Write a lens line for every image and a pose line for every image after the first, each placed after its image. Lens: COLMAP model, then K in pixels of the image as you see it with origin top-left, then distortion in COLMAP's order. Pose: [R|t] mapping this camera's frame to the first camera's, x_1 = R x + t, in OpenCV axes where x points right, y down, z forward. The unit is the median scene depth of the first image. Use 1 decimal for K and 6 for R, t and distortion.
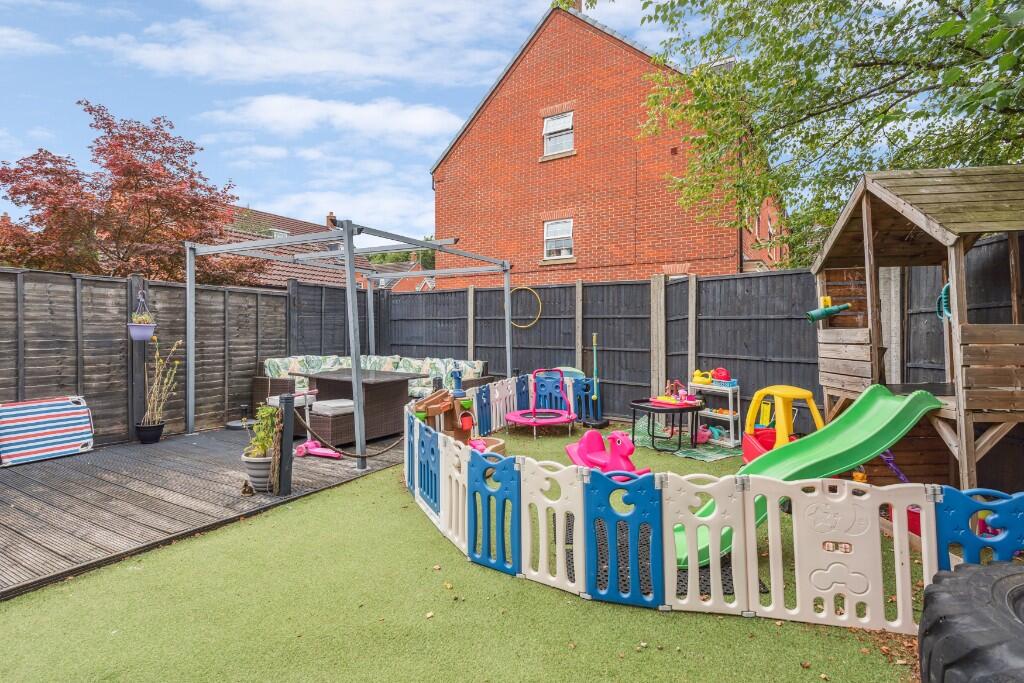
lens RADIAL K [[481.5, 0, 486.6], [0, 481.5, 335.5], [0, 0, 1]] dist [0.039874, -0.014114]
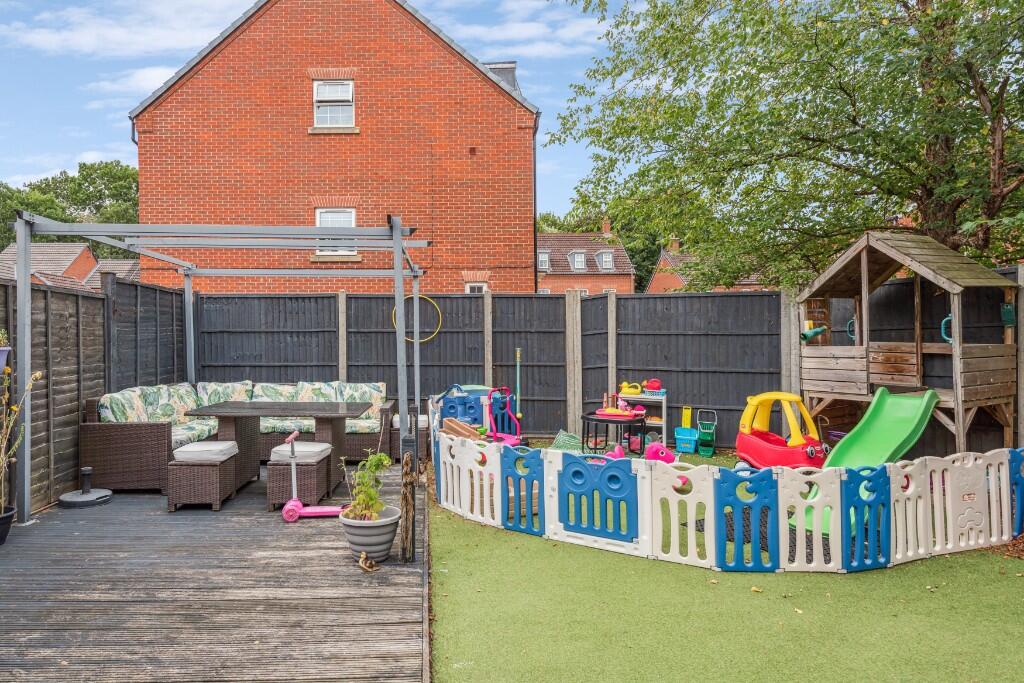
lens RADIAL K [[557.5, 0, 512.1], [0, 557.5, 357.3], [0, 0, 1]] dist [0.024816, -0.000267]
pose [[0.863646, -0.023343, 0.503558, -0.346370], [0.012660, 0.999617, 0.024627, -0.014103], [-0.503940, -0.014894, 0.863610, 0.056855]]
